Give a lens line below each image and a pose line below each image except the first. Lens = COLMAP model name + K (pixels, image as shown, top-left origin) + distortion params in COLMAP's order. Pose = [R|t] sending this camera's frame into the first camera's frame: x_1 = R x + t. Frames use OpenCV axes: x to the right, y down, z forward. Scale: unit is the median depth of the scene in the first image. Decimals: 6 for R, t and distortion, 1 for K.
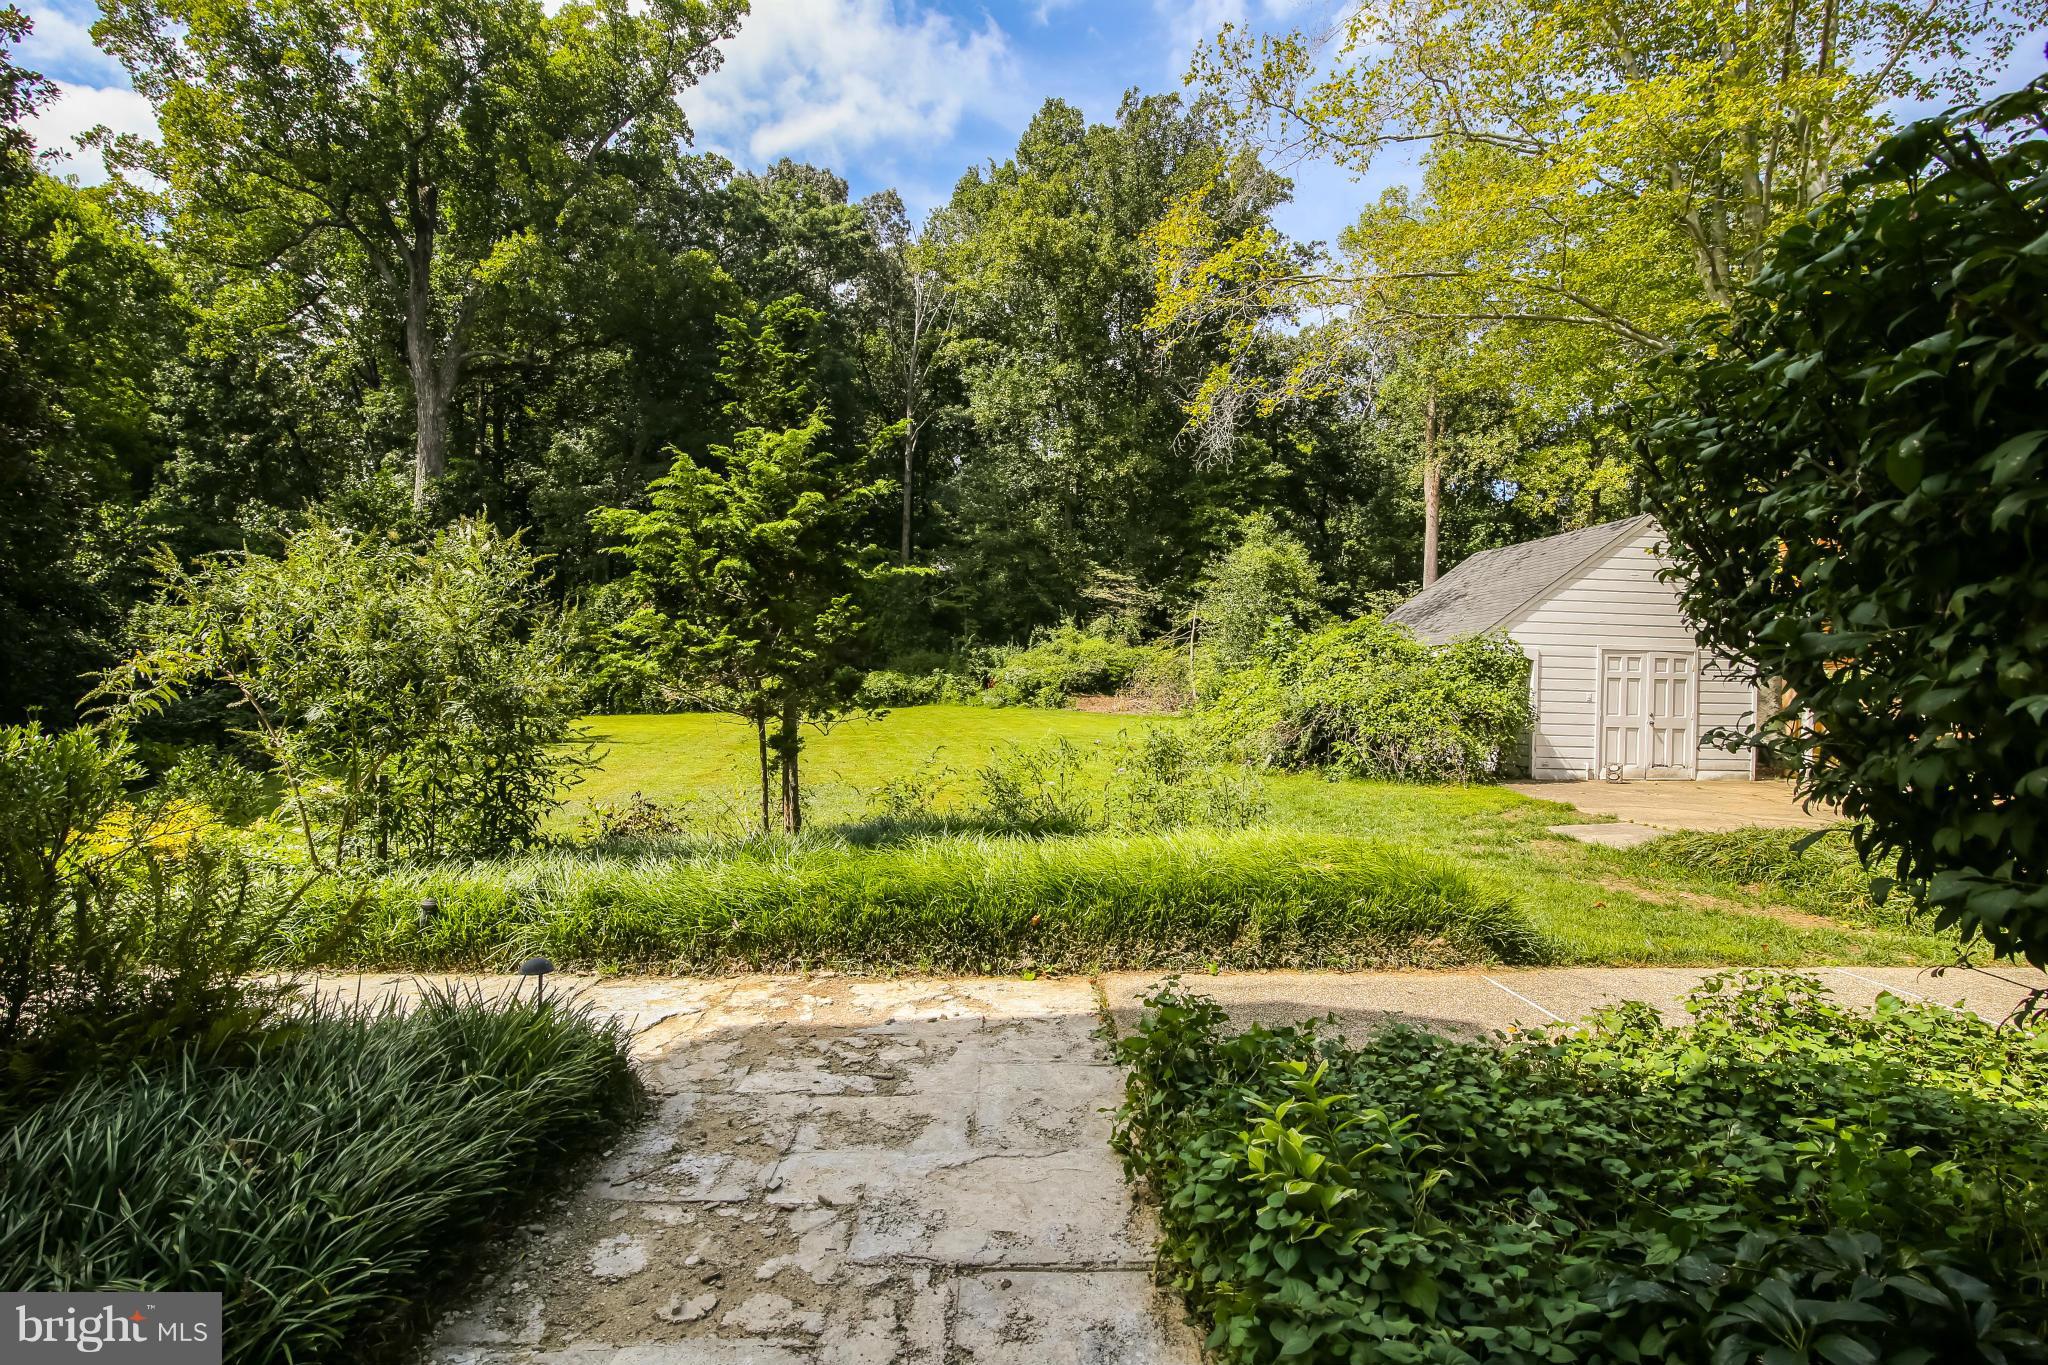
lens RADIAL K [[934.8, 0, 1032.6], [0, 934.8, 685.2], [0, 0, 1]] dist [-0.016429, 0.000650]
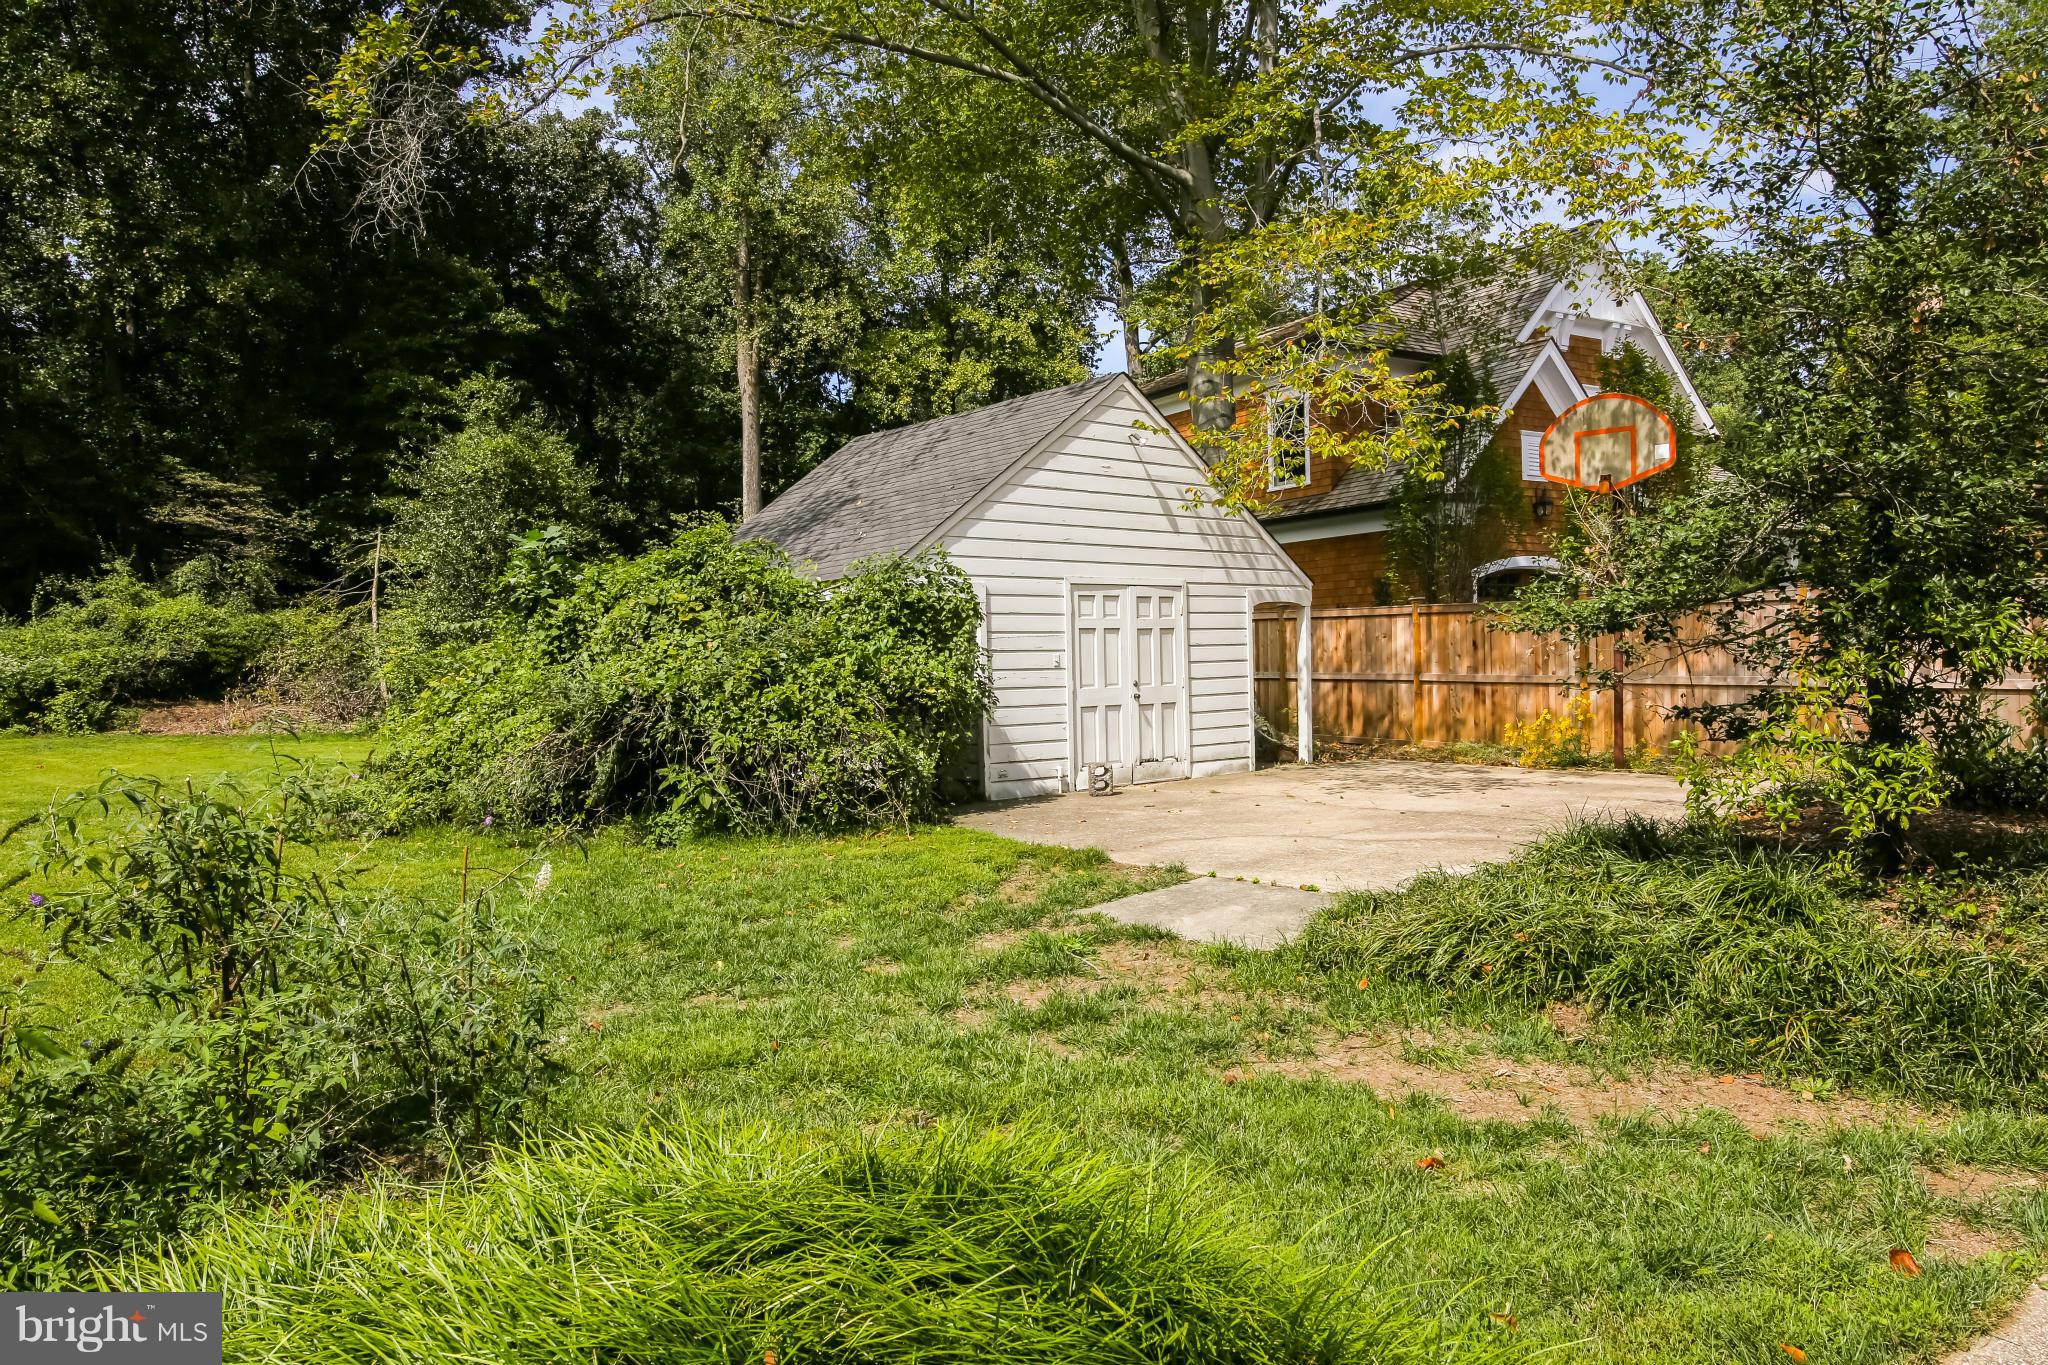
lens RADIAL K [[1303.7, 0, 1001.9], [0, 1303.7, 677.5], [0, 0, 1]] dist [0.002332, 0.000307]
pose [[0.821563, -0.047800, 0.568110, 0.032987], [0.043832, 0.998825, 0.020652, 0.002146], [-0.568430, 0.007934, 0.822694, 0.138271]]
